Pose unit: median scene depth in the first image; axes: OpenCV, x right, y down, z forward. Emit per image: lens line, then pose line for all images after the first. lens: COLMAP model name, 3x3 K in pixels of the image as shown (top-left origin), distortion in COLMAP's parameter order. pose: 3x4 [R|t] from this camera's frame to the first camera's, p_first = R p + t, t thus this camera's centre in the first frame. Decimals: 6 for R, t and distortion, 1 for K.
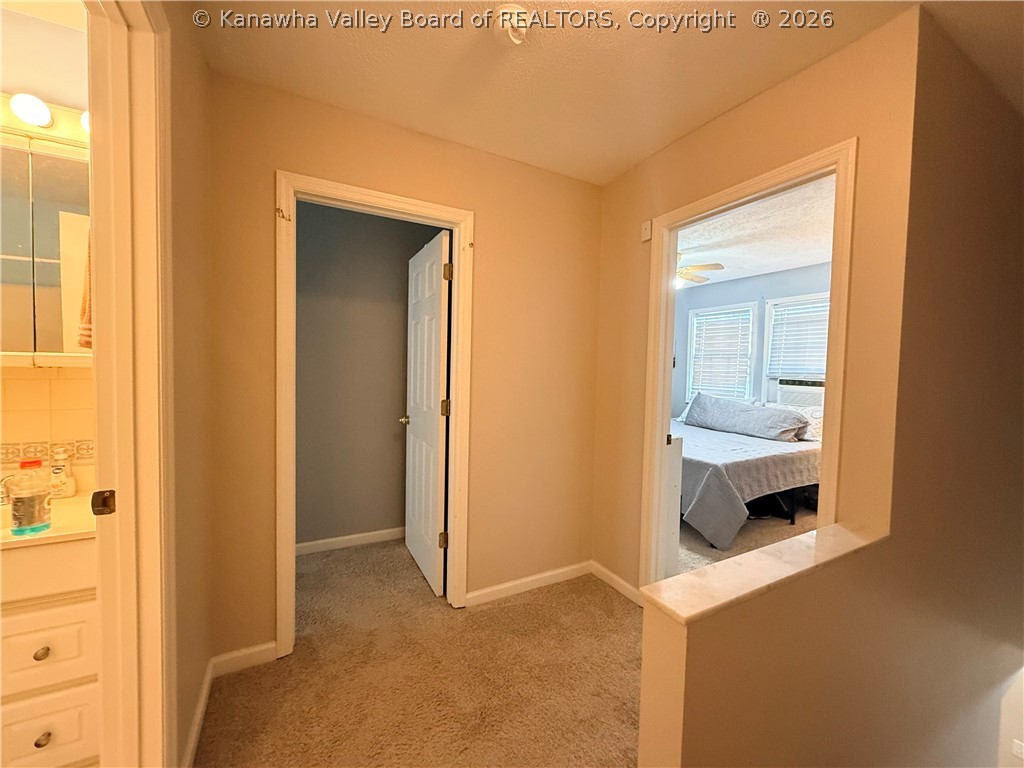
lens RADIAL K [[408.1, 0, 509.4], [0, 408.1, 382.3], [0, 0, 1]] dist [0.001008, 0.001447]
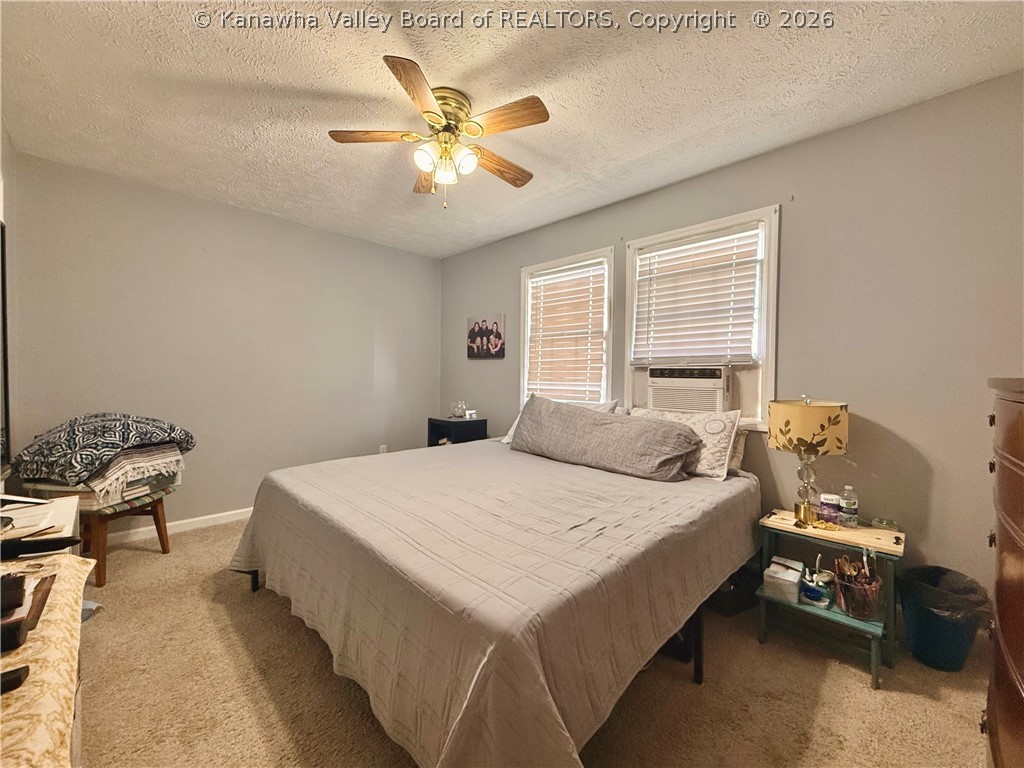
lens RADIAL K [[408.1, 0, 509.5], [0, 408.1, 384.7], [0, 0, 1]] dist [0.001008, 0.001447]
pose [[0.956666, -0.016485, 0.290720, 0.278830], [0.021003, 0.999702, -0.012428, 0.018676], [-0.290429, 0.017995, 0.956727, 0.470444]]
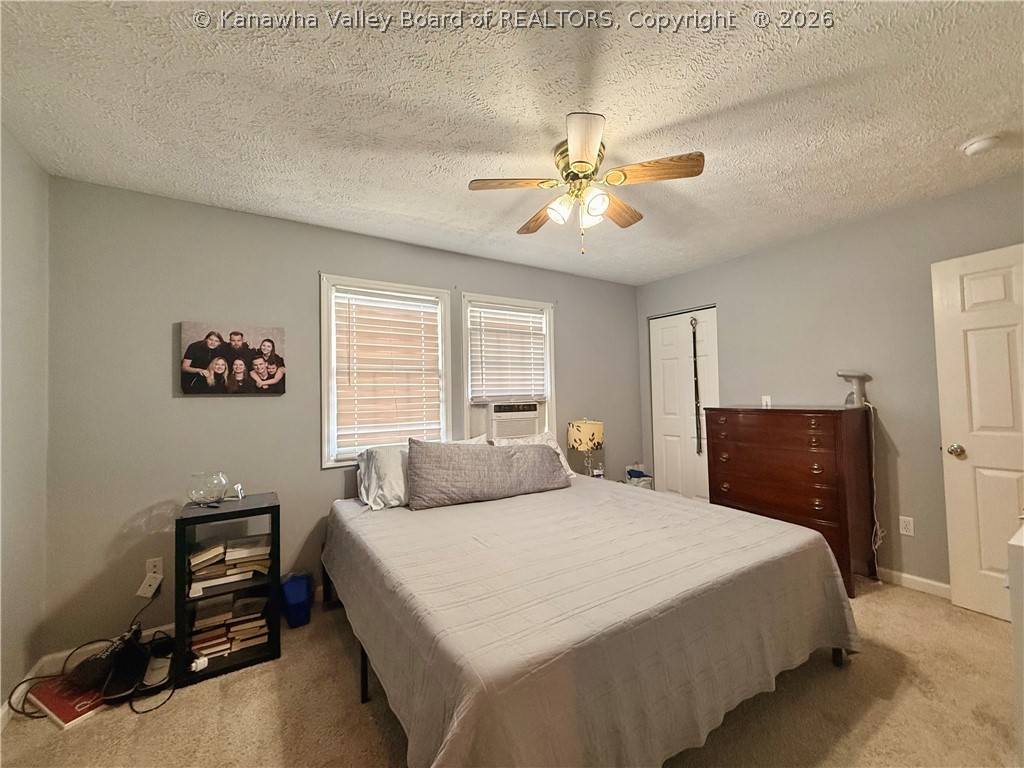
lens RADIAL K [[408.1, 0, 507.7], [0, 408.1, 381.9], [0, 0, 1]] dist [0.001008, 0.001447]
pose [[-0.076213, 0.022327, 0.996842, -0.060458], [0.063255, 0.997844, -0.017514, -0.033696], [-0.995083, 0.061721, -0.077461, 0.998317]]
